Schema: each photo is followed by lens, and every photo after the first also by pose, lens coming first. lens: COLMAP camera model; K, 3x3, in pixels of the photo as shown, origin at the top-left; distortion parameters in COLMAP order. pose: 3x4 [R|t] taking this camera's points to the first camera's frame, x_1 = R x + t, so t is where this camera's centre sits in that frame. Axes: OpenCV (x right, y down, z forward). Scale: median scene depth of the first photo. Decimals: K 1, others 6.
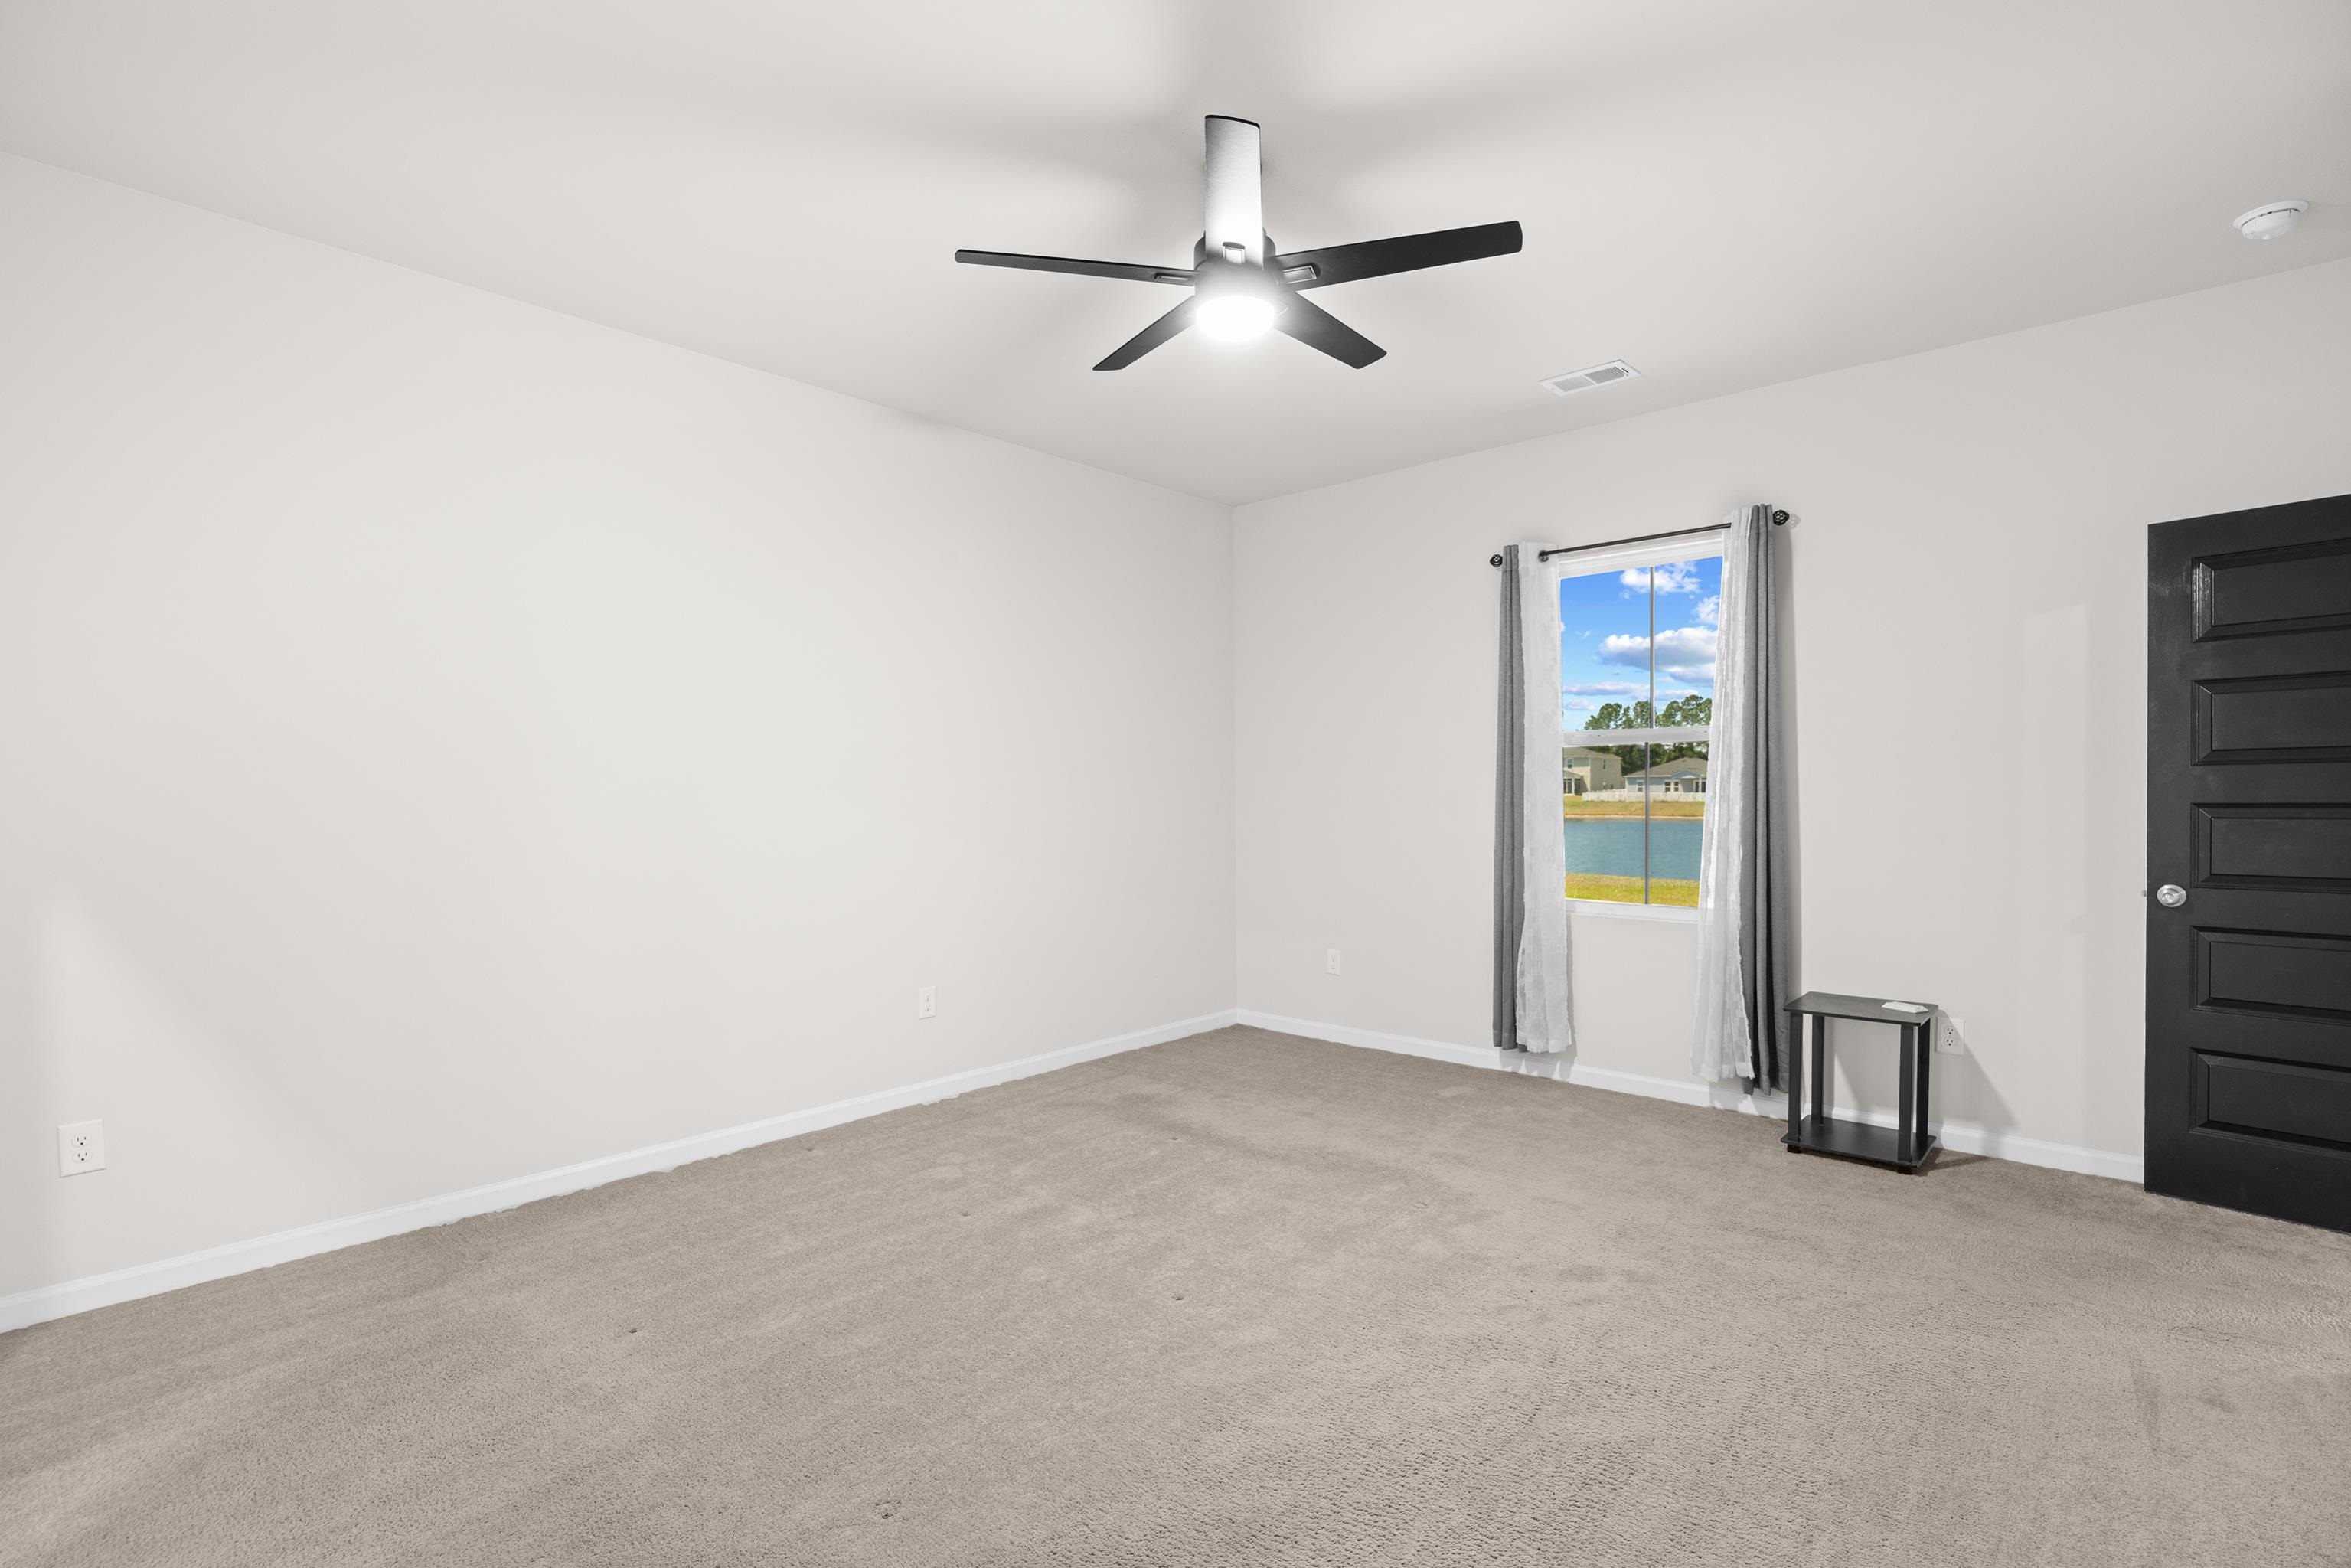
lens RADIAL K [[1081.4, 0, 1163.1], [0, 1081.4, 804.5], [0, 0, 1]] dist [-0.013867, 0.000691]
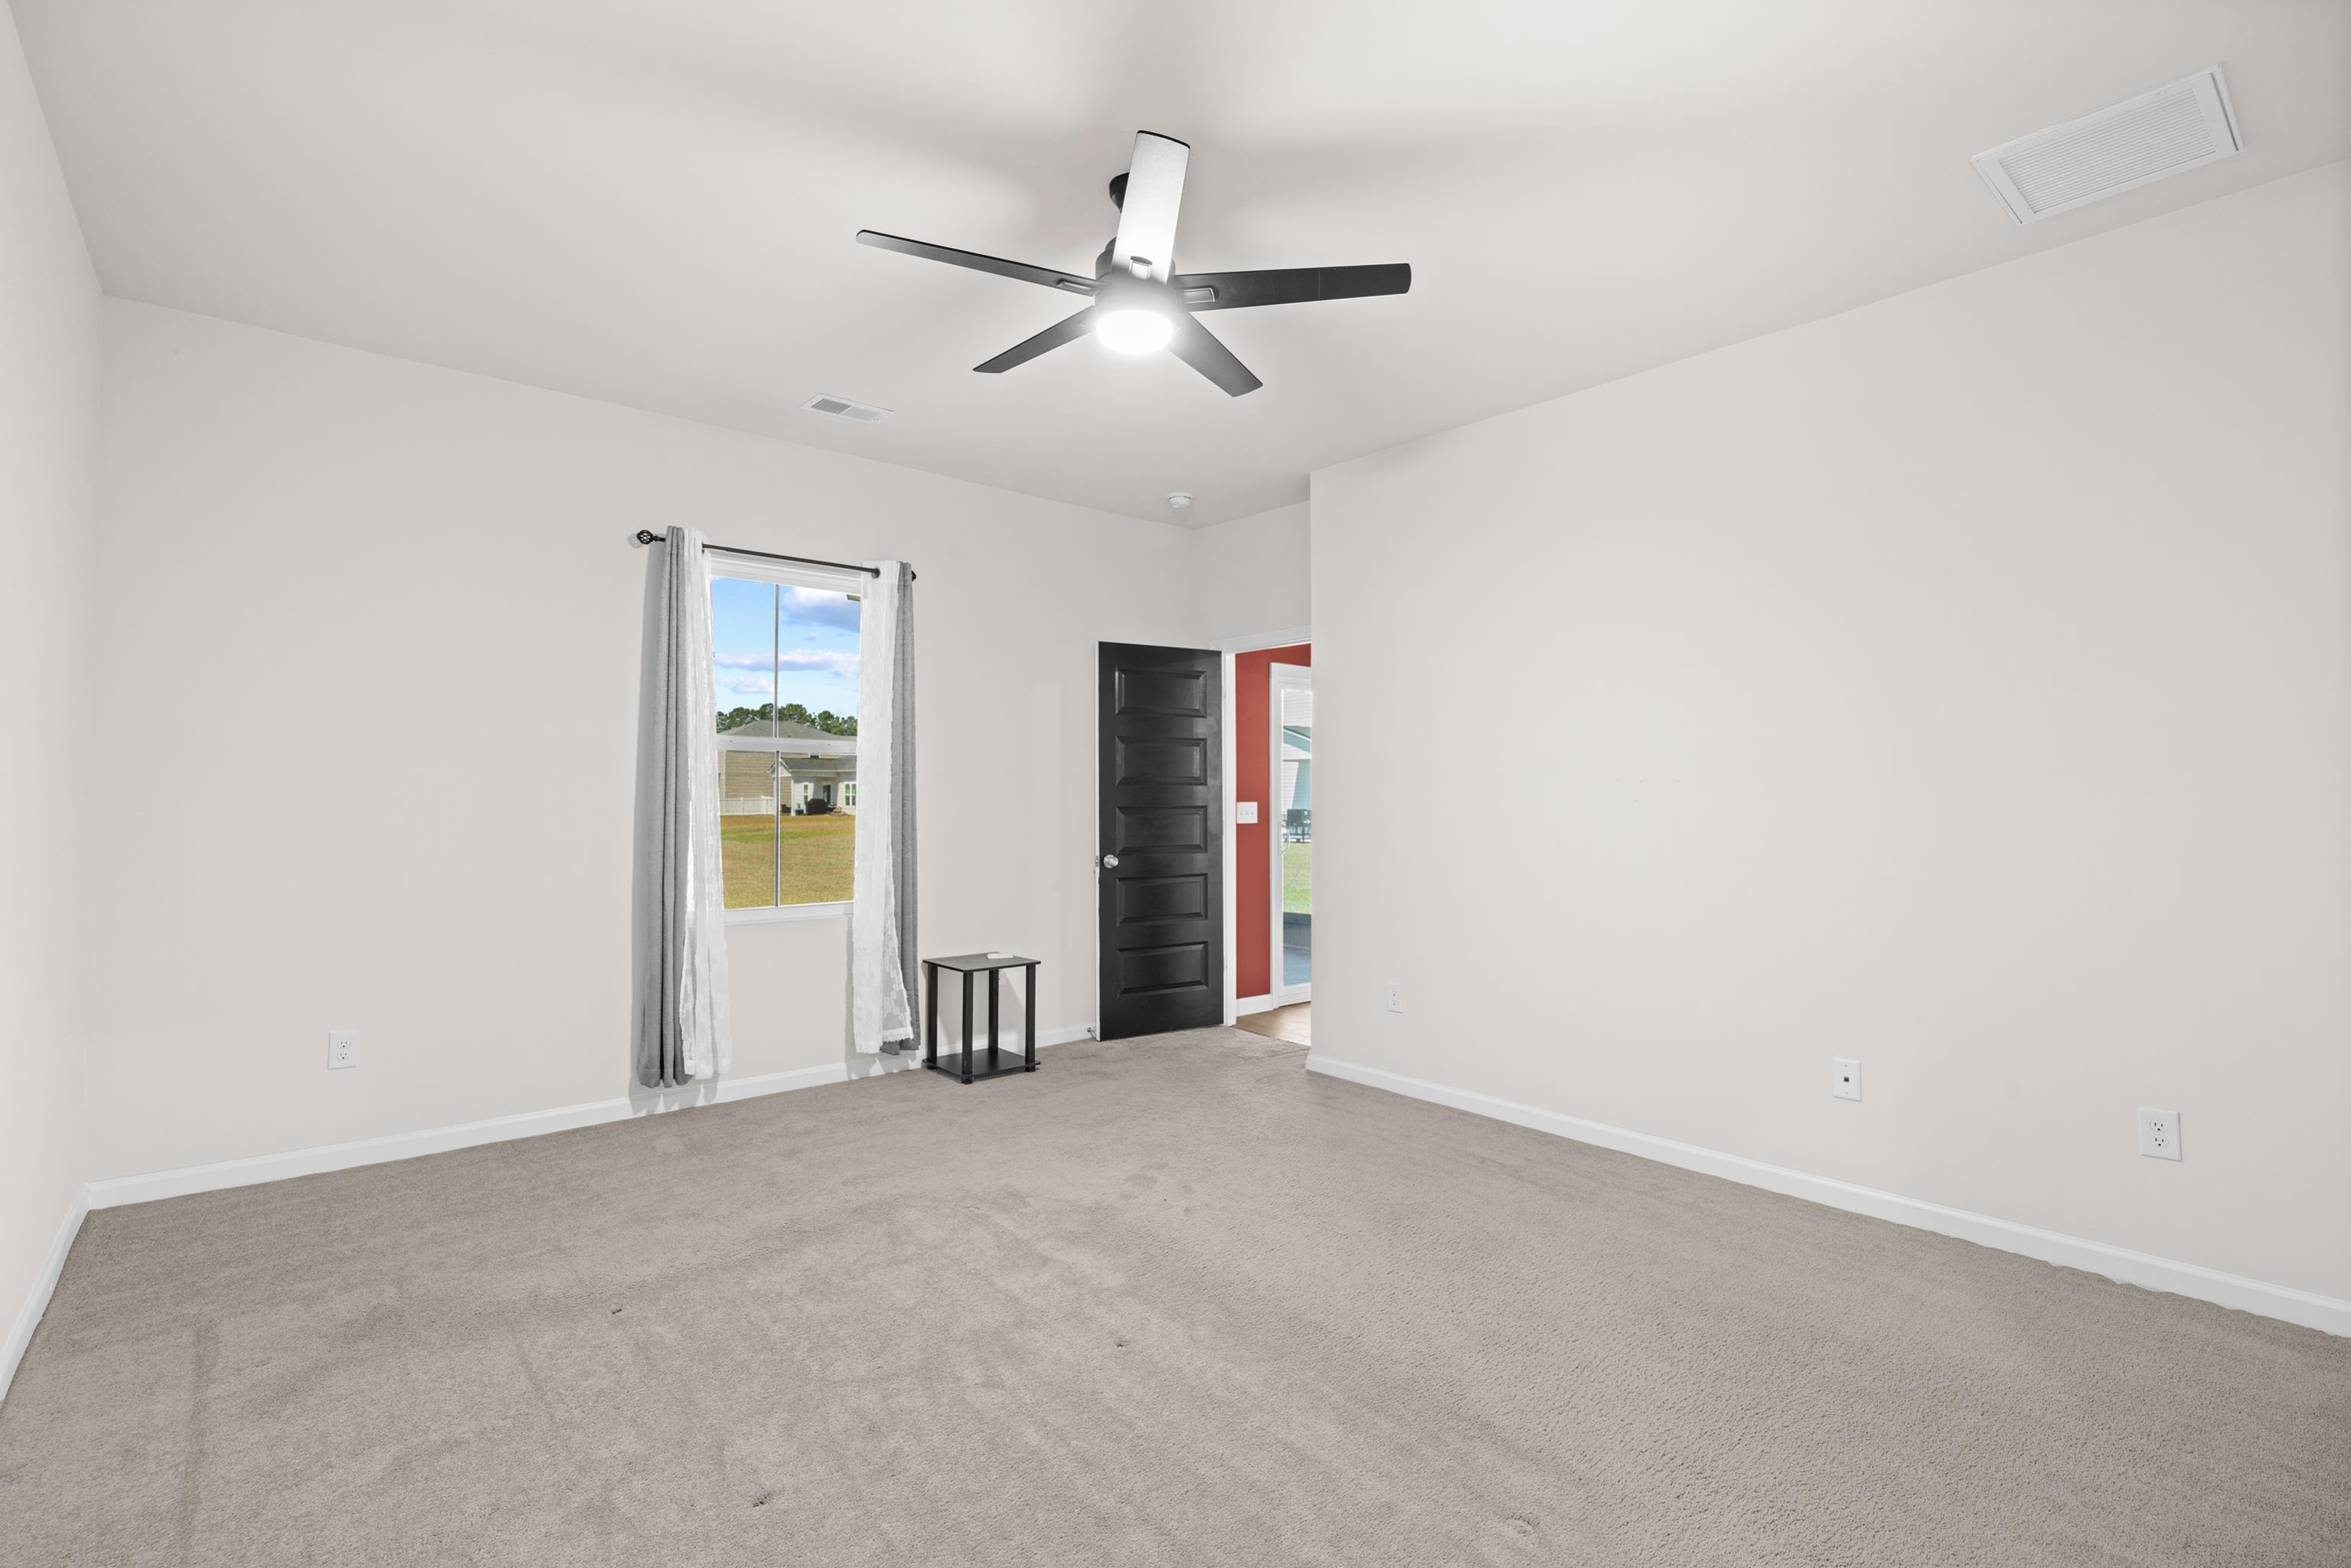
lens RADIAL K [[1081.4, 0, 1158.0], [0, 1081.4, 773.7], [0, 0, 1]] dist [-0.013867, 0.000691]
pose [[0.124279, 0.027043, 0.991879, -0.601198], [0.008189, 0.999567, -0.028279, -0.003881], [-0.992214, 0.011637, 0.124004, 0.559513]]
